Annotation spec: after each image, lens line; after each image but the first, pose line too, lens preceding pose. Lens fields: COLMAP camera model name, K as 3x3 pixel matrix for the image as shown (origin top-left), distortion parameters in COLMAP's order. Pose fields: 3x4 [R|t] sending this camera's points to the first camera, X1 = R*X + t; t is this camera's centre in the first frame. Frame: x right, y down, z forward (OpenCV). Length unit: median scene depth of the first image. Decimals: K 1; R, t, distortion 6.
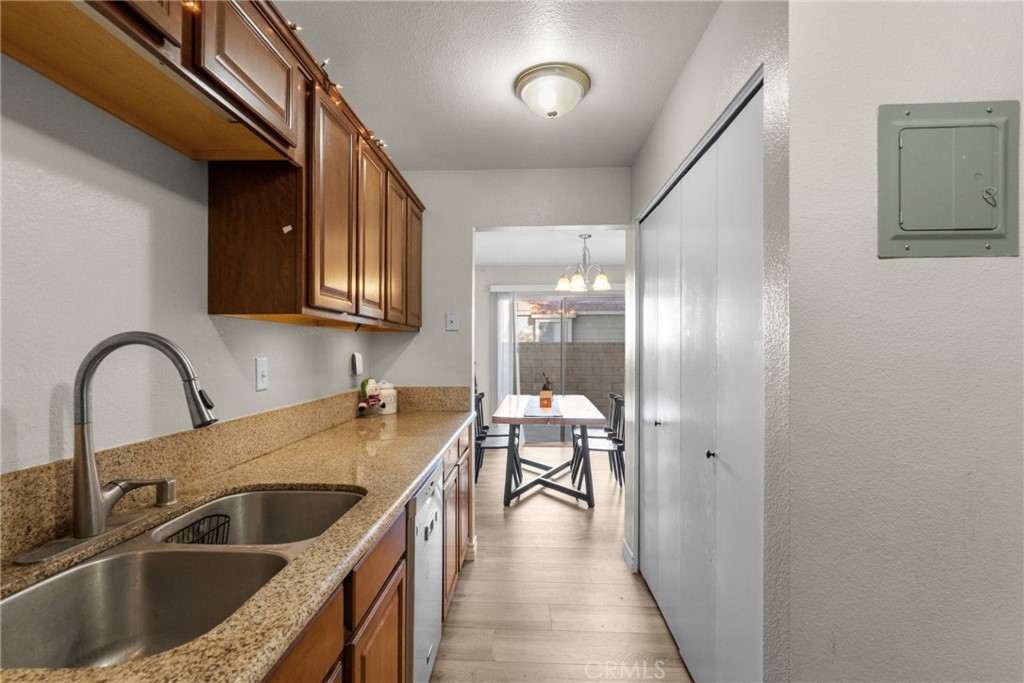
lens RADIAL K [[468.7, 0, 504.9], [0, 468.7, 347.5], [0, 0, 1]] dist [0.001515, 0.000051]
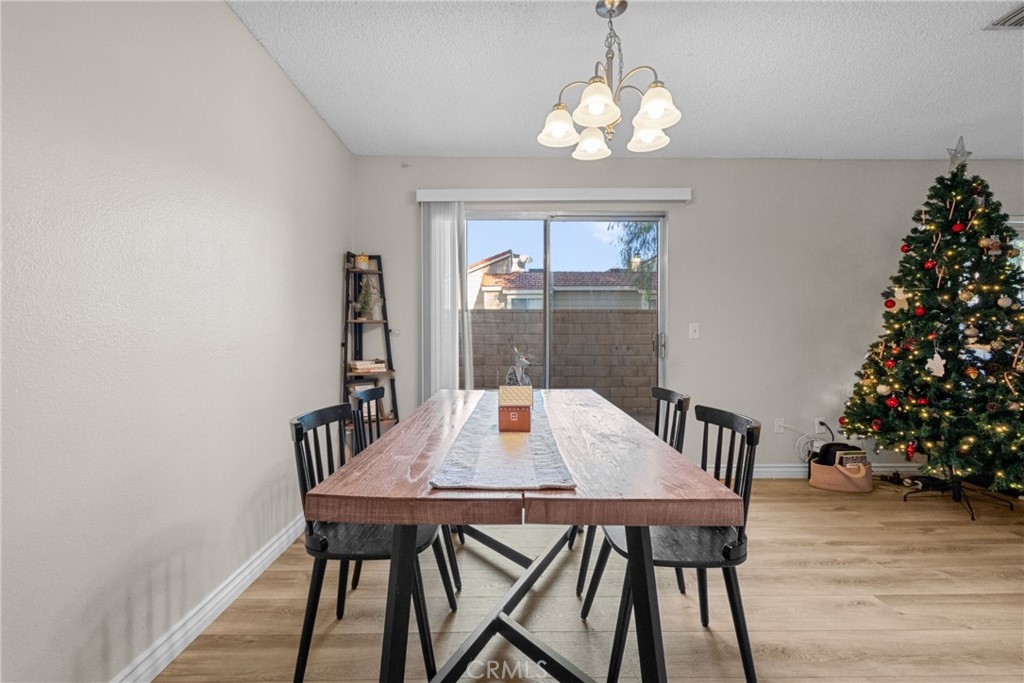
lens RADIAL K [[469.1, 0, 508.4], [0, 469.1, 334.2], [0, 0, 1]] dist [-0.000029, 0.000422]
pose [[0.997877, -0.000021, 0.065128, 0.056911], [-0.000394, 0.999980, 0.006370, 0.047704], [-0.065127, -0.006382, 0.997857, 0.621275]]
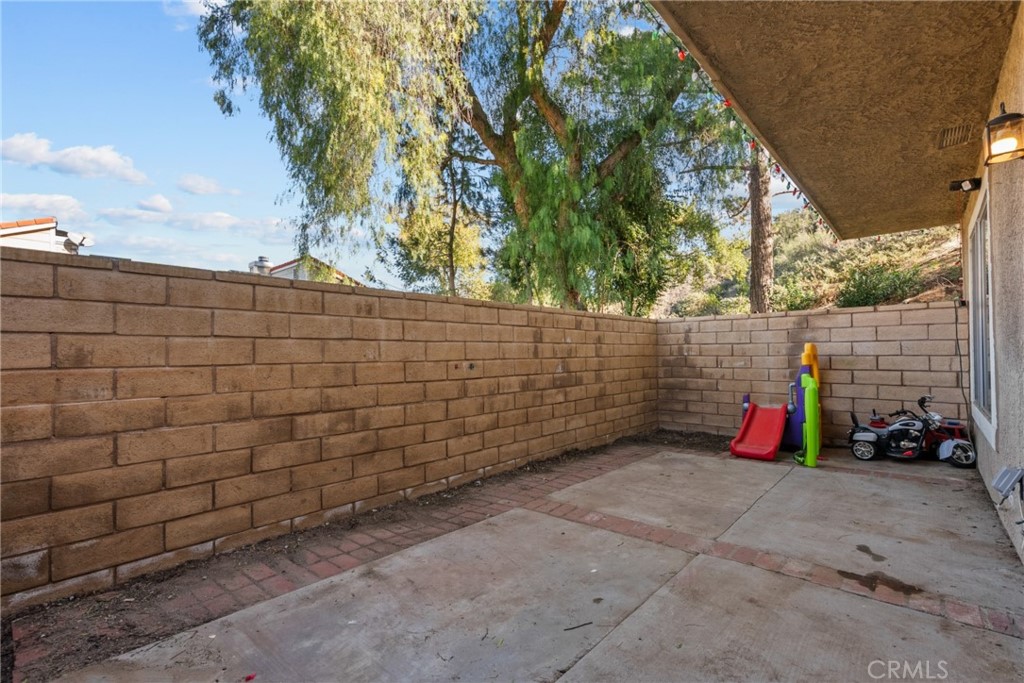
lens RADIAL K [[468.7, 0, 504.9], [0, 468.7, 347.5], [0, 0, 1]] dist [0.001515, 0.000051]
pose [[0.643488, 0.002643, 0.765451, -0.088269], [0.003561, 0.999973, -0.006446, 0.074486], [-0.765448, 0.006874, 0.643462, 1.545595]]
